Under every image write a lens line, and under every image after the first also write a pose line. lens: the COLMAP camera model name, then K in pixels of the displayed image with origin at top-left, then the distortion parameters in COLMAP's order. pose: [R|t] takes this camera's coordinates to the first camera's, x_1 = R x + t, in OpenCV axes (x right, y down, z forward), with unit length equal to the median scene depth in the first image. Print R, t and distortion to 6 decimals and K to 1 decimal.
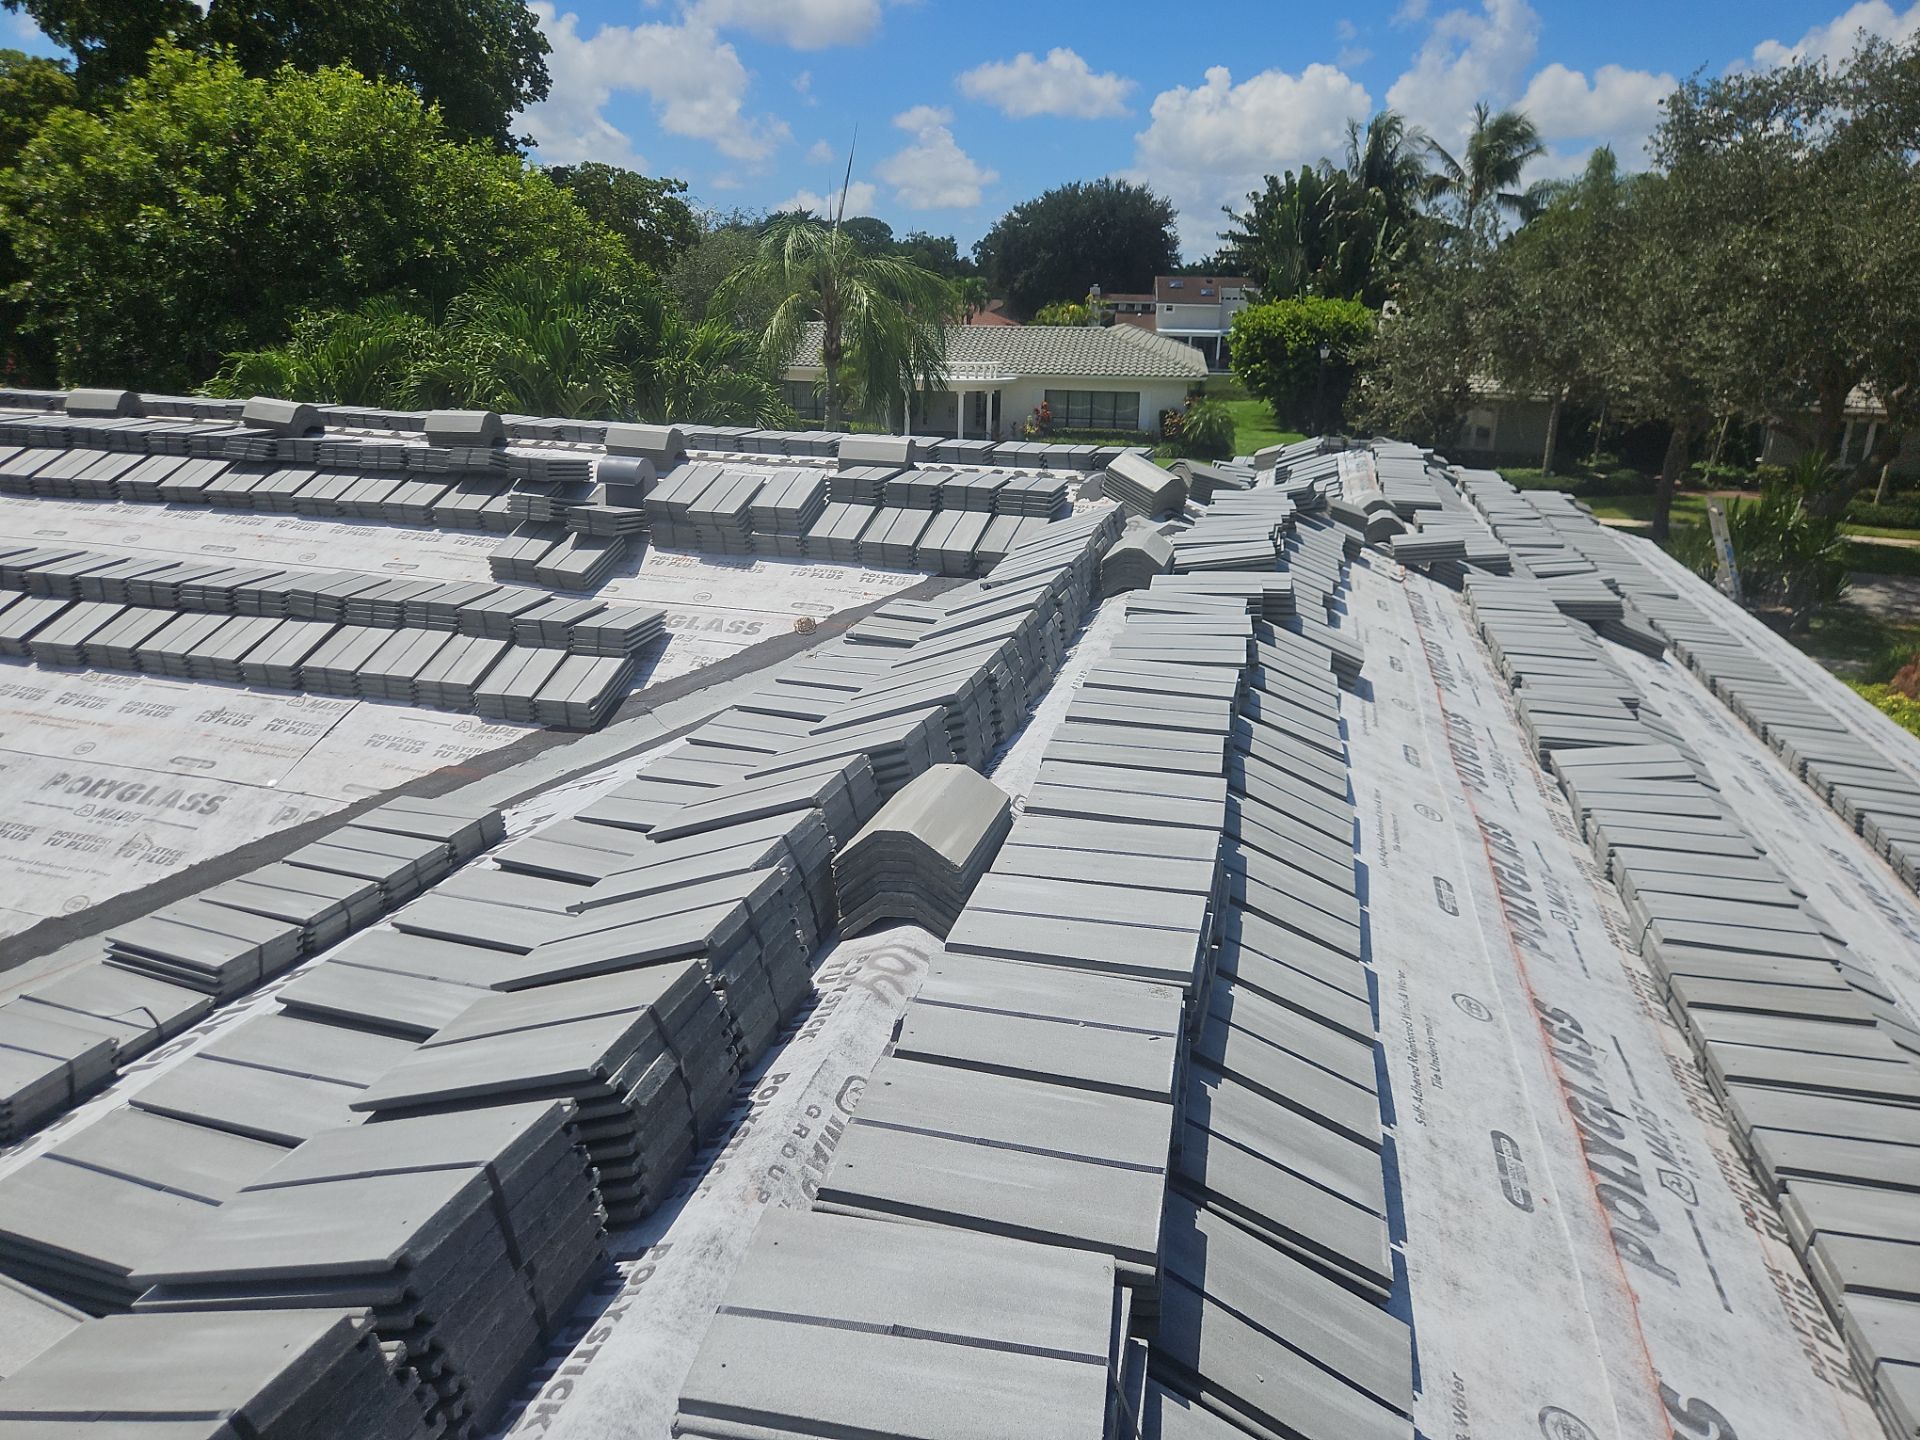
lens RADIAL K [[1273.0, 0, 948.1], [0, 1273.0, 736.8], [0, 0, 1]] dist [0.048167, -0.049476]
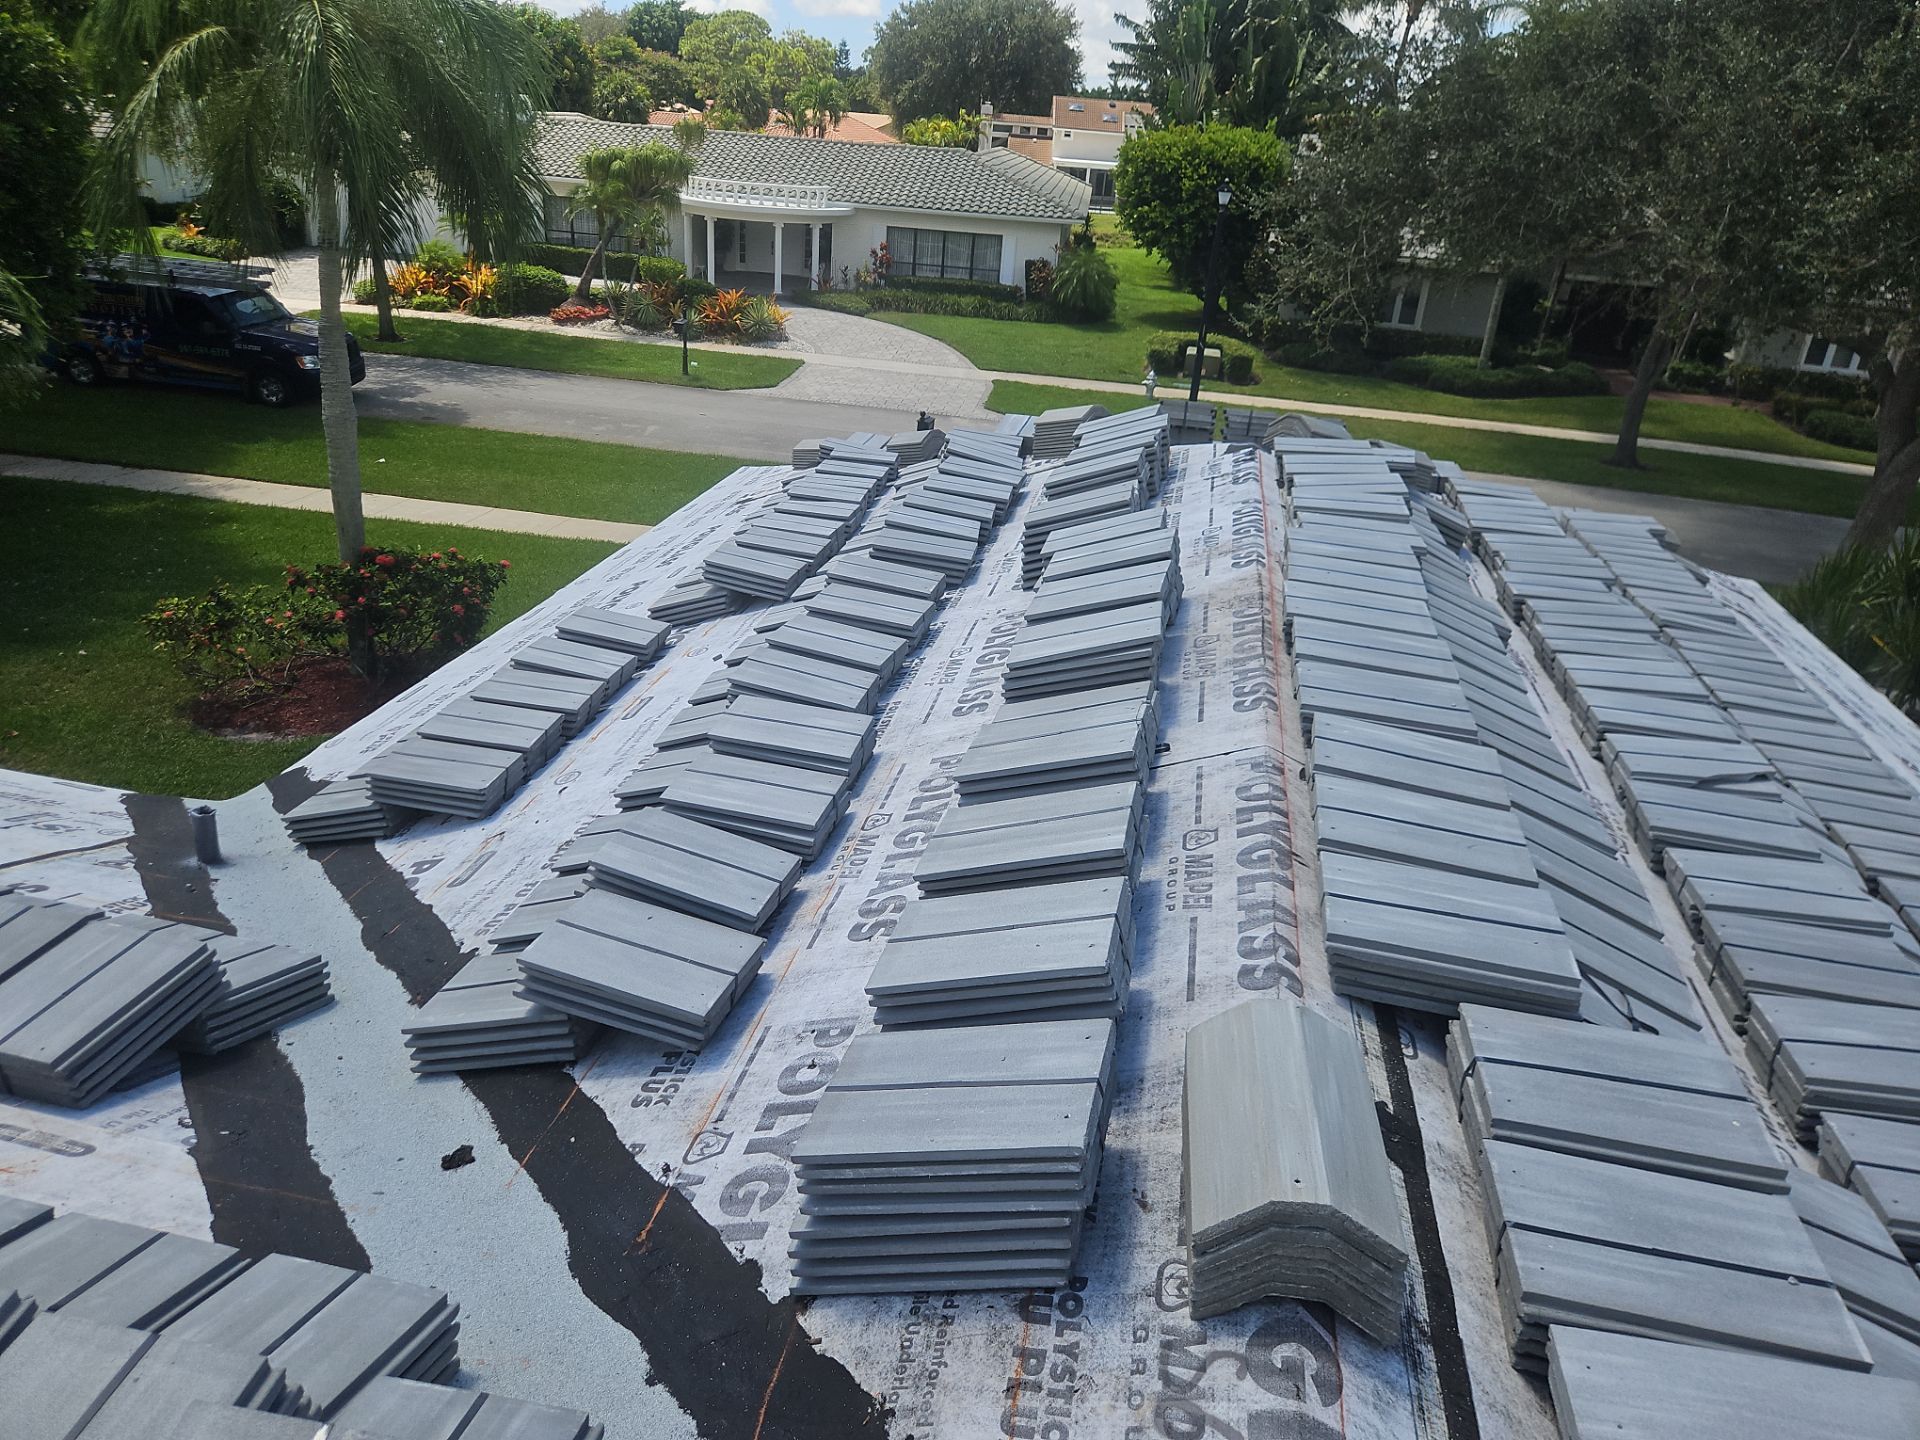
lens RADIAL K [[1273.0, 0, 945.0], [0, 1273.0, 726.1], [0, 0, 1]] dist [0.048167, -0.049476]
pose [[0.996703, 0.016193, 0.079500, 0.120369], [-0.025063, 0.993405, 0.111881, -0.112259], [-0.077164, -0.113505, 0.990536, 0.365403]]
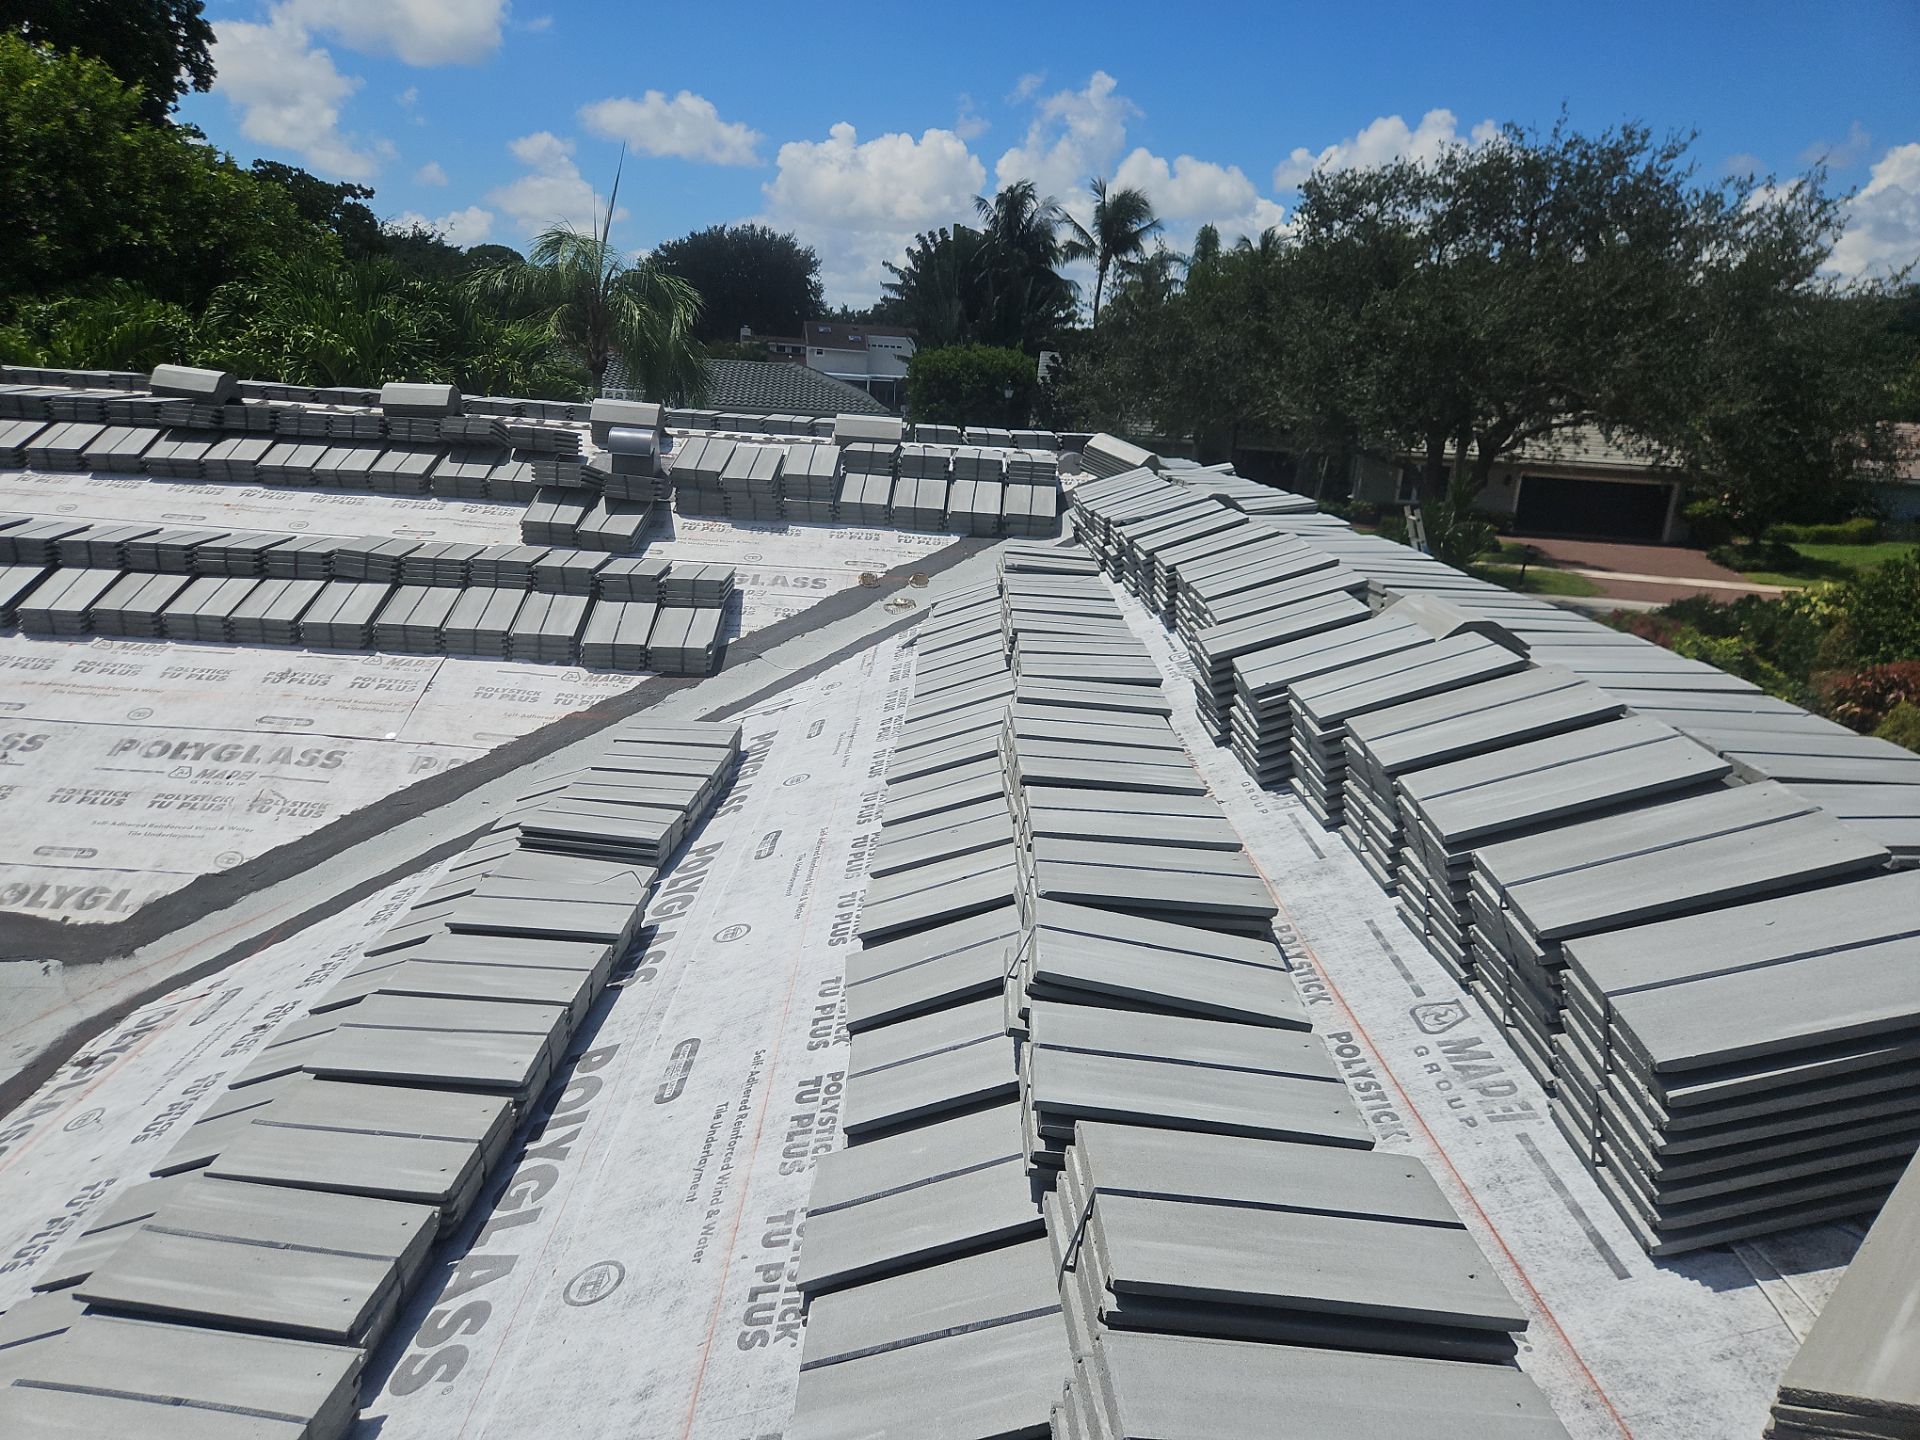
lens RADIAL K [[1273.0, 0, 975.5], [0, 1273.0, 710.6], [0, 0, 1]] dist [0.048167, -0.049476]
pose [[0.956218, -0.041612, 0.289682, -0.093644], [0.056182, 0.997530, -0.042158, 0.020242], [-0.287213, 0.056588, 0.956194, -0.013861]]
